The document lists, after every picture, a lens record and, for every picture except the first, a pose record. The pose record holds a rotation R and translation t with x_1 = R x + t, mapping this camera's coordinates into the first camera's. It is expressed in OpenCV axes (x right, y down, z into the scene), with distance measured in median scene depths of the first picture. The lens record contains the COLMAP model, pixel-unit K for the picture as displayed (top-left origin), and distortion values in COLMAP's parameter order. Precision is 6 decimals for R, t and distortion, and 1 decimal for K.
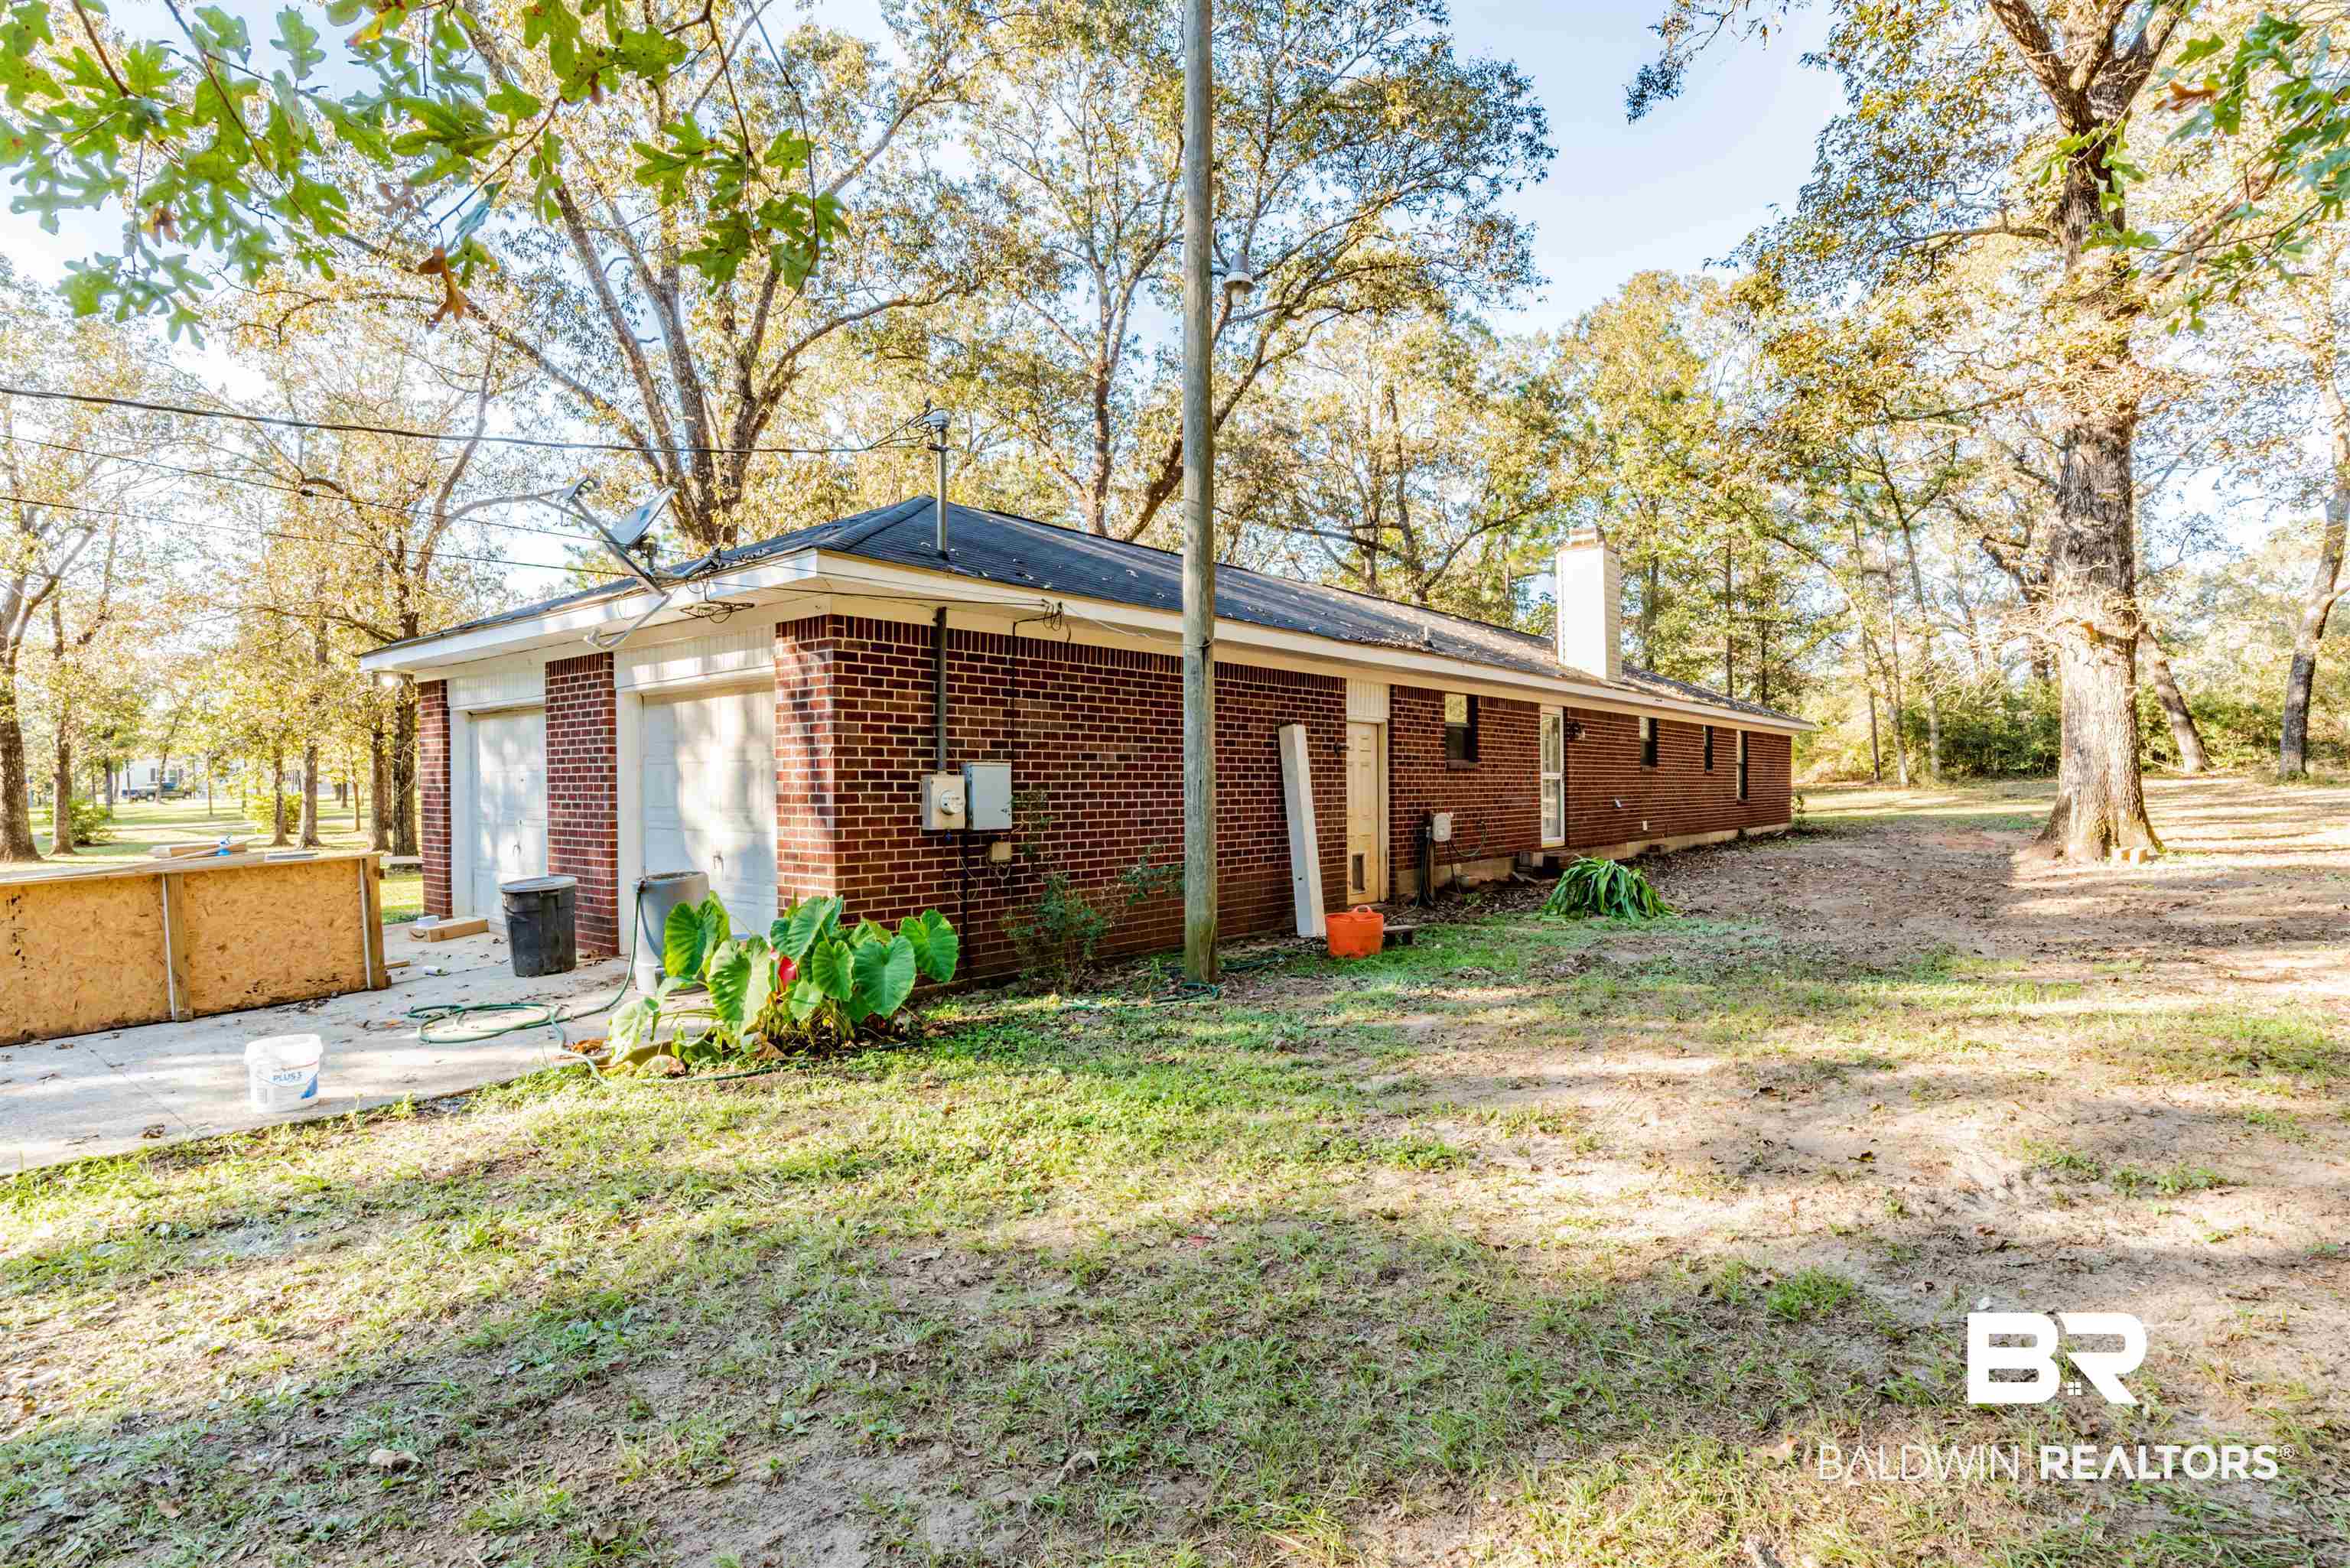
lens RADIAL K [[1172.6, 0, 1185.2], [0, 1172.6, 792.0], [0, 0, 1]] dist [-0.025245, 0.027791]
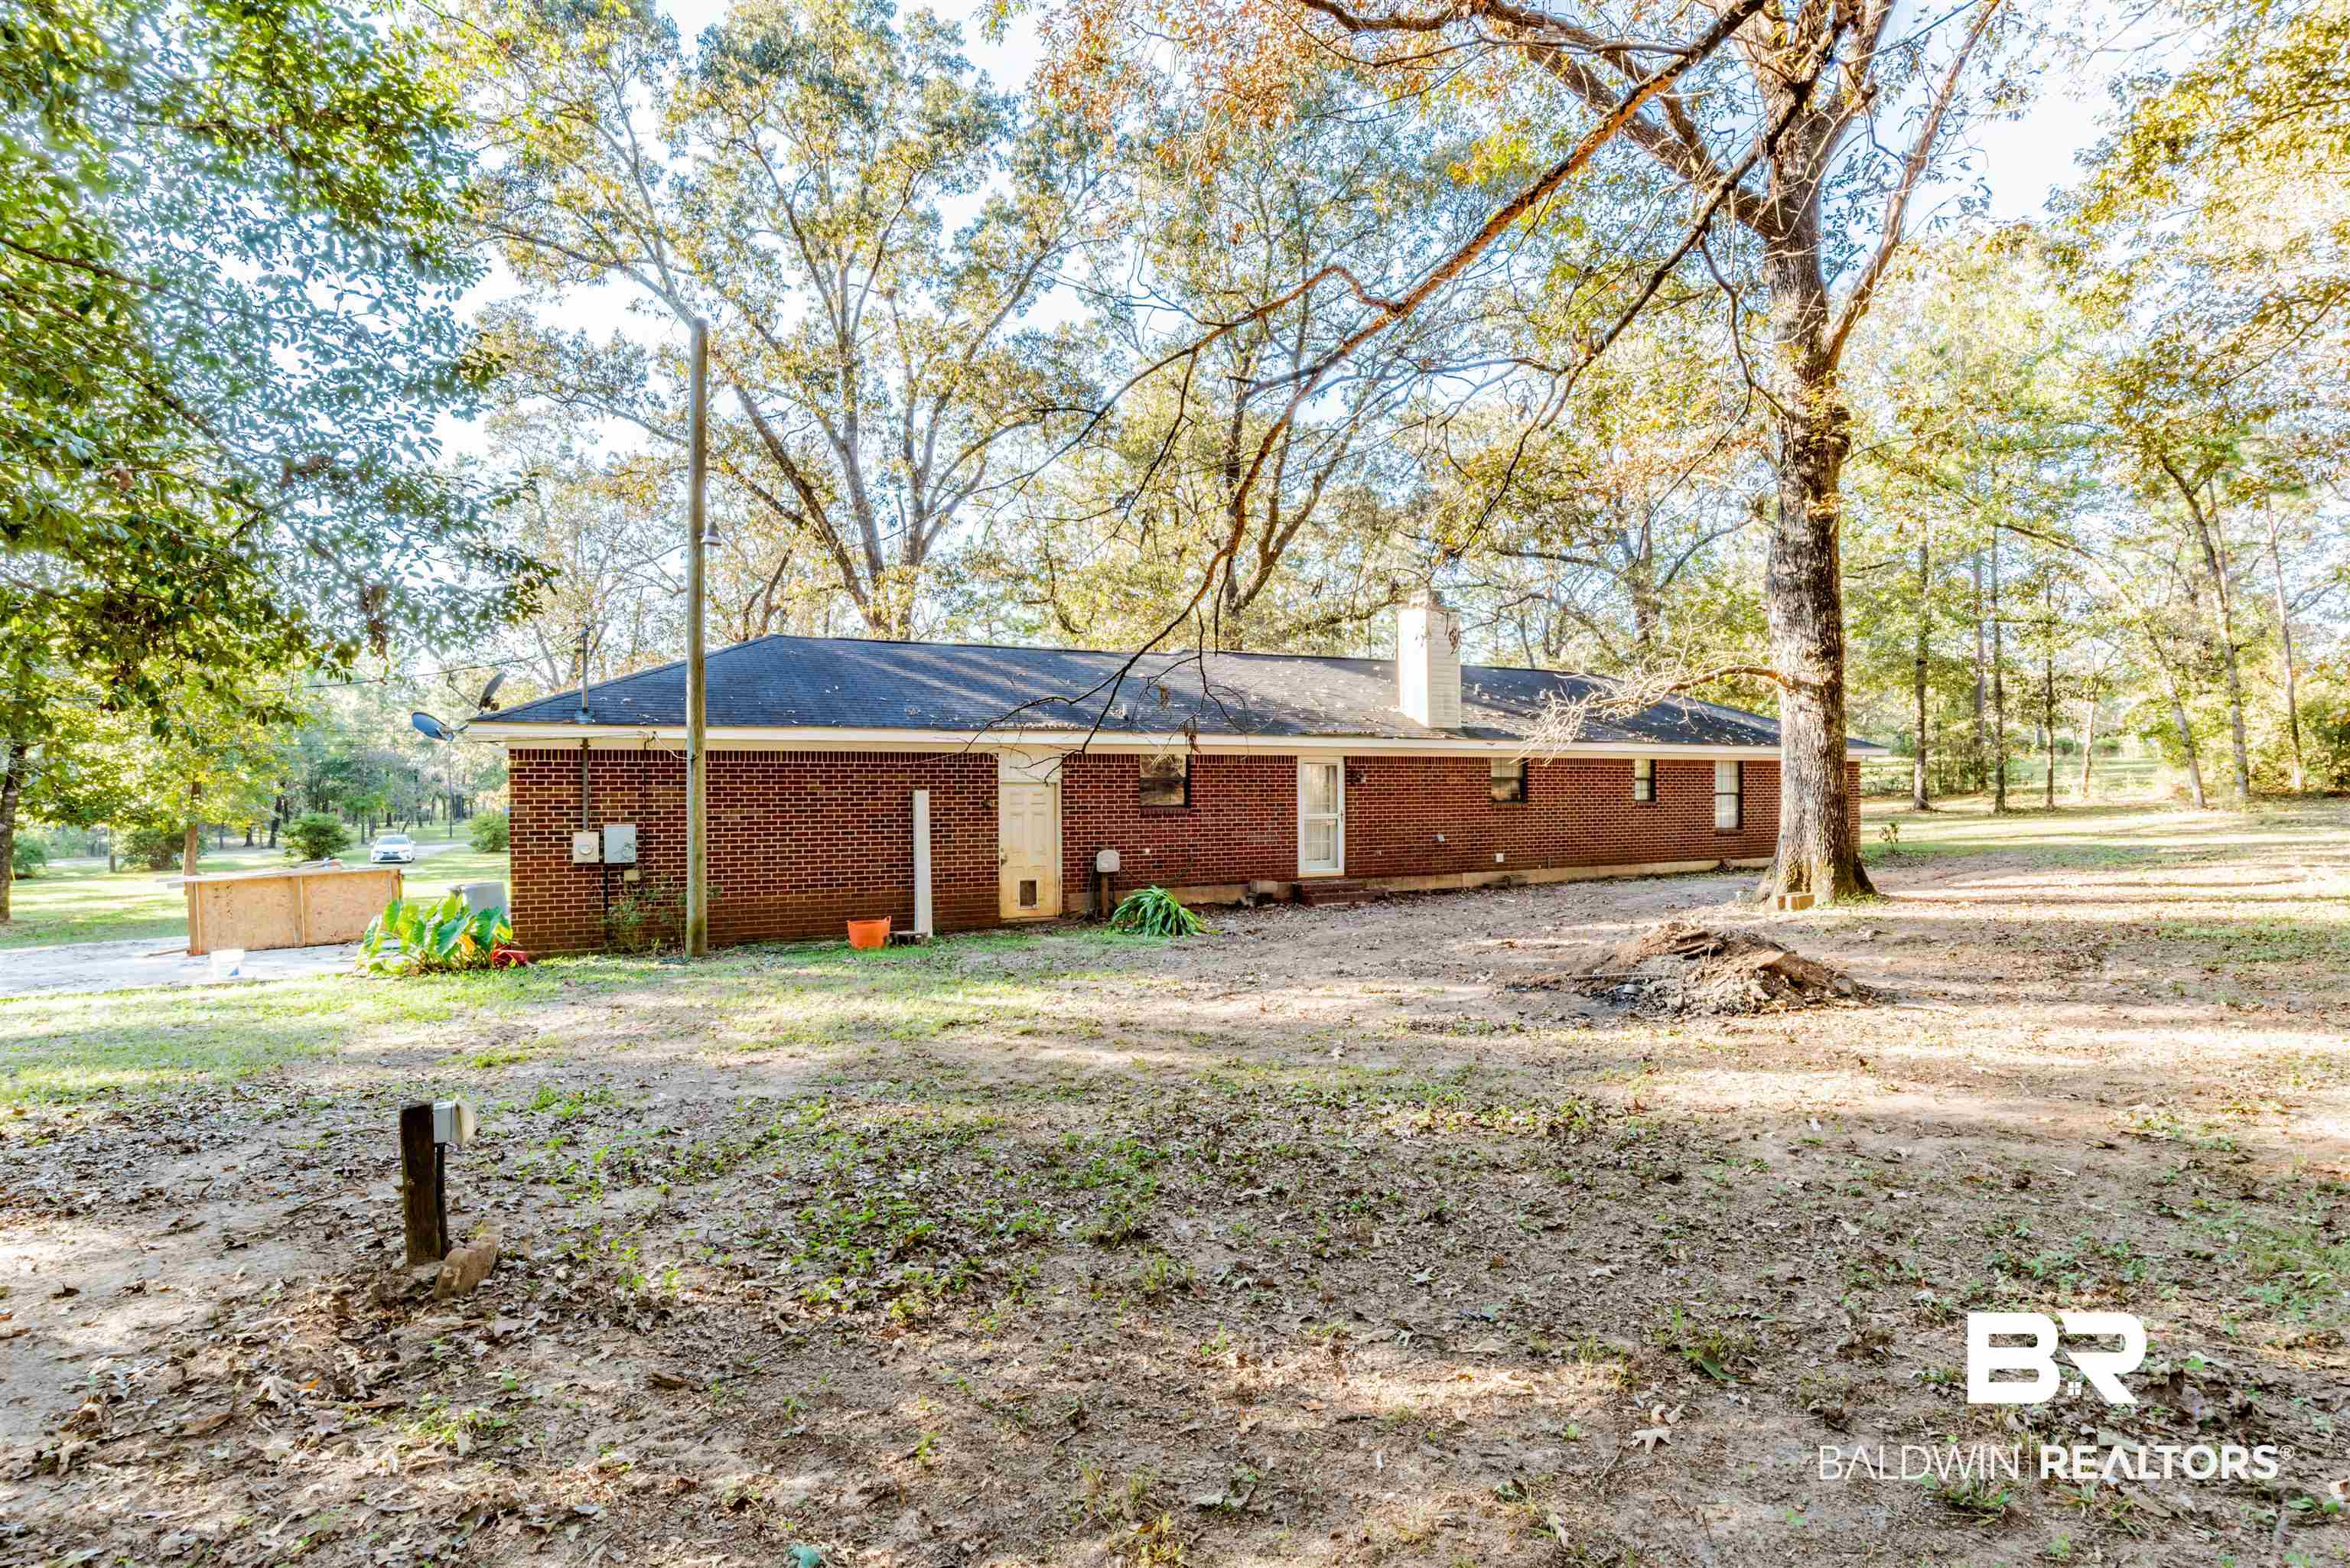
lens RADIAL K [[1172.6, 0, 1185.2], [0, 1172.6, 792.0], [0, 0, 1]] dist [-0.025245, 0.027791]
pose [[0.946267, -0.012612, -0.323139, 1.171285], [0.006506, 0.999779, -0.019969, -0.032100], [0.323320, 0.016793, 0.946141, -0.374814]]
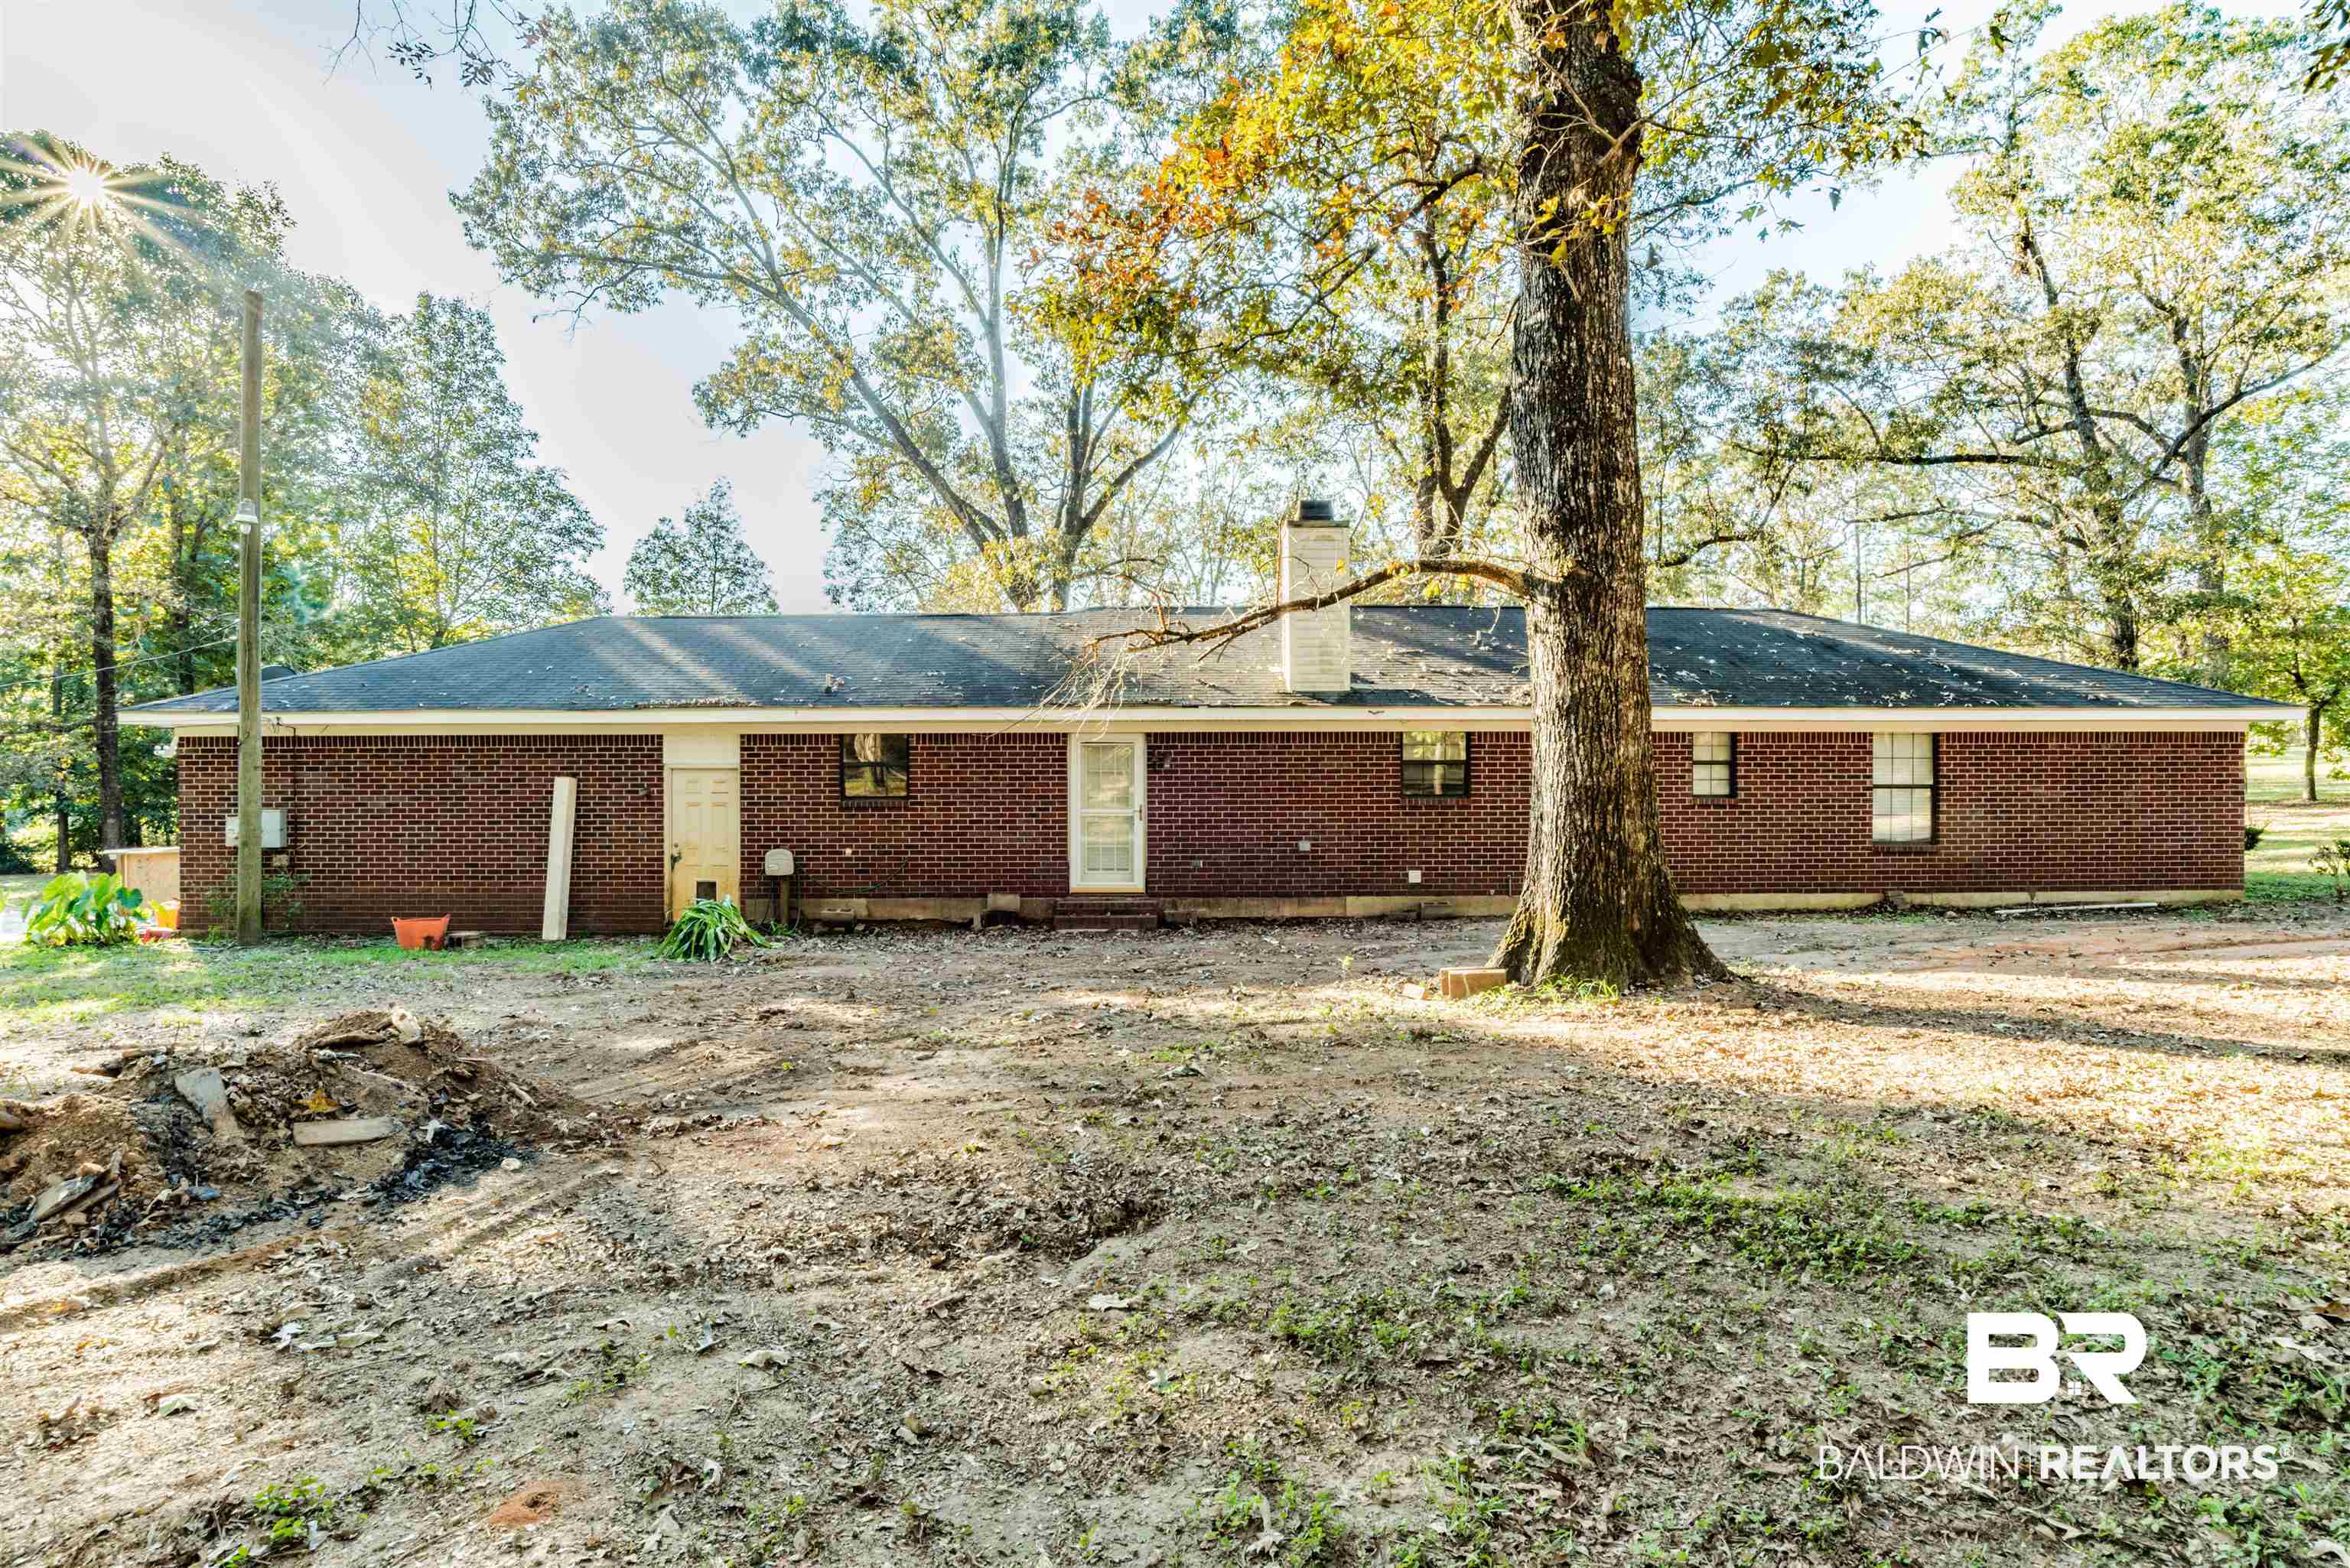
lens RADIAL K [[1172.6, 0, 1185.2], [0, 1172.6, 792.0], [0, 0, 1]] dist [-0.025245, 0.027791]
pose [[0.699344, -0.002906, -0.714779, 1.987109], [-0.007362, 0.999909, -0.011269, -0.040094], [0.714747, 0.013143, 0.699260, 0.739512]]
